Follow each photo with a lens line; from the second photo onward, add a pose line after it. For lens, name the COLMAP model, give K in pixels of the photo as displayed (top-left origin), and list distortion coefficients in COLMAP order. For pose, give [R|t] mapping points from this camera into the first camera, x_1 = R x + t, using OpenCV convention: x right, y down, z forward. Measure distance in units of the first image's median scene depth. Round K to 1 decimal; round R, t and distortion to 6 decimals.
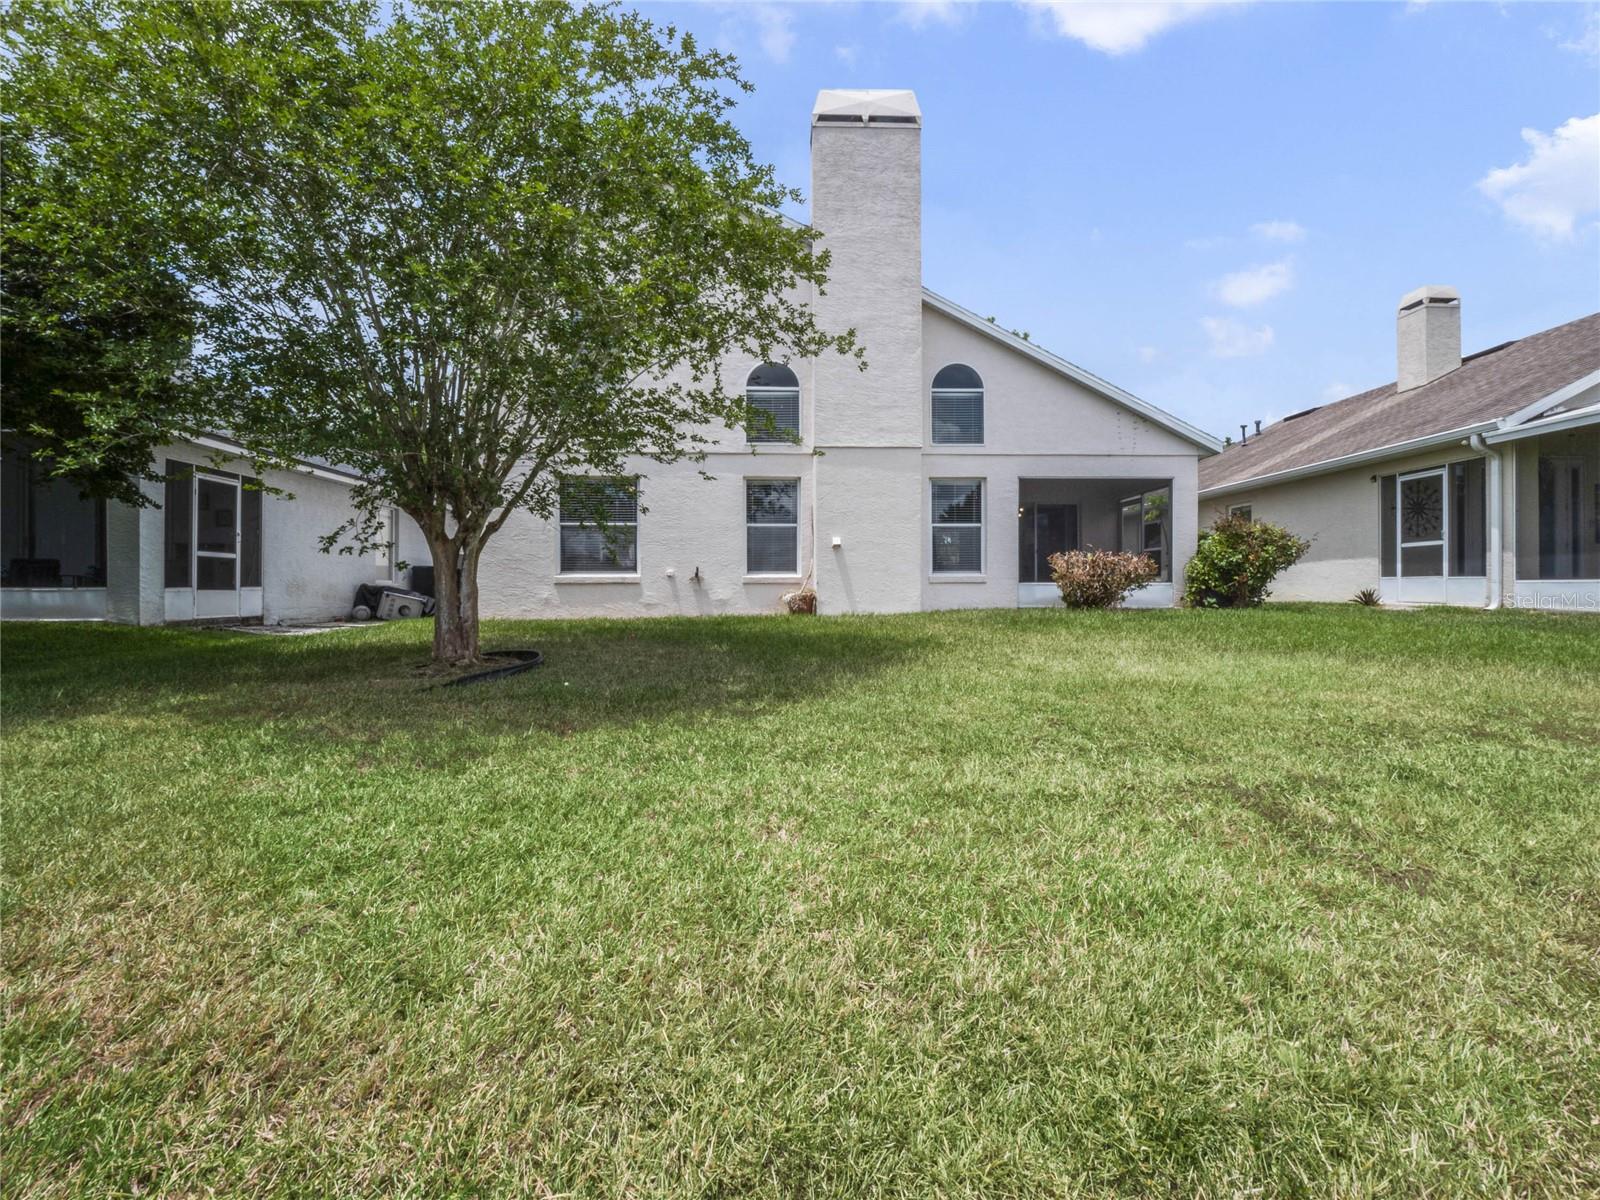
lens RADIAL K [[779.2, 0, 806.0], [0, 779.2, 582.5], [0, 0, 1]] dist [-0.010123, -0.000184]
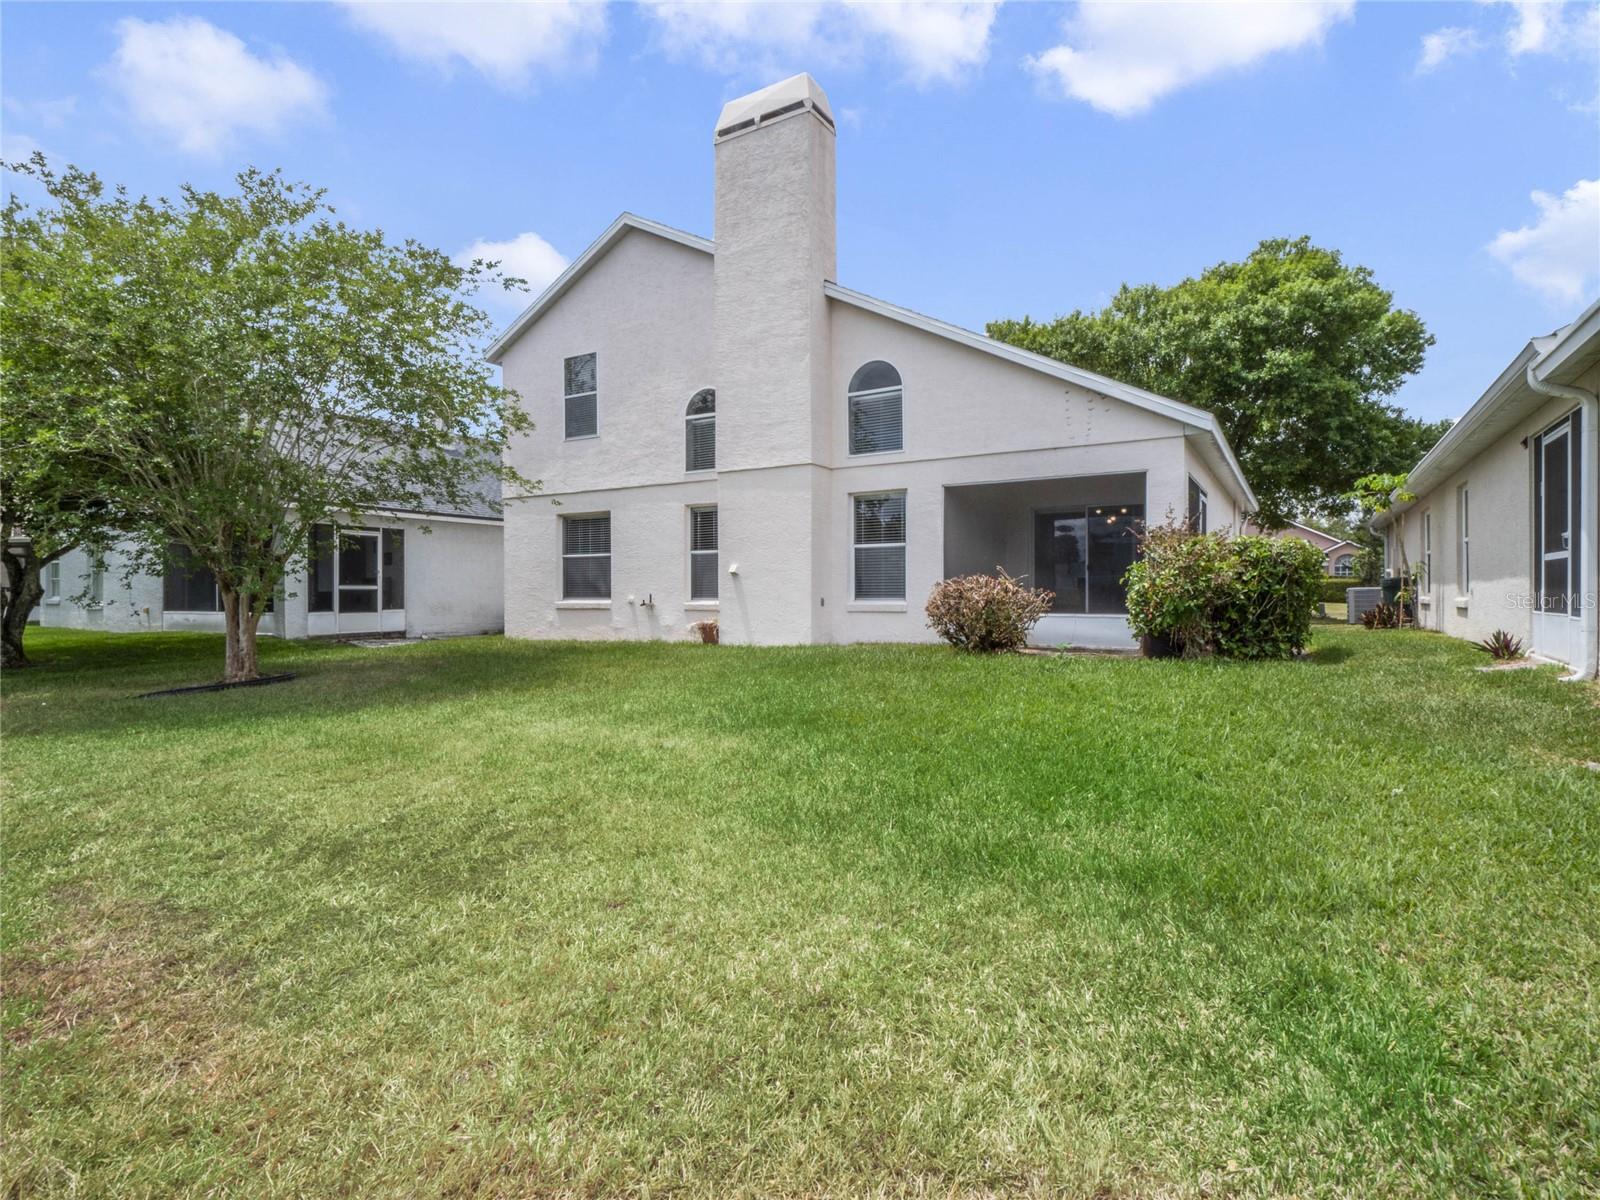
lens RADIAL K [[818.2, 0, 798.8], [0, 818.2, 610.7], [0, 0, 1]] dist [-0.014262, -0.000819]
pose [[0.839134, 0.008454, -0.543859, 0.632140], [-0.001906, 0.999919, 0.012604, -0.012050], [0.543922, -0.009540, 0.839082, 0.180868]]
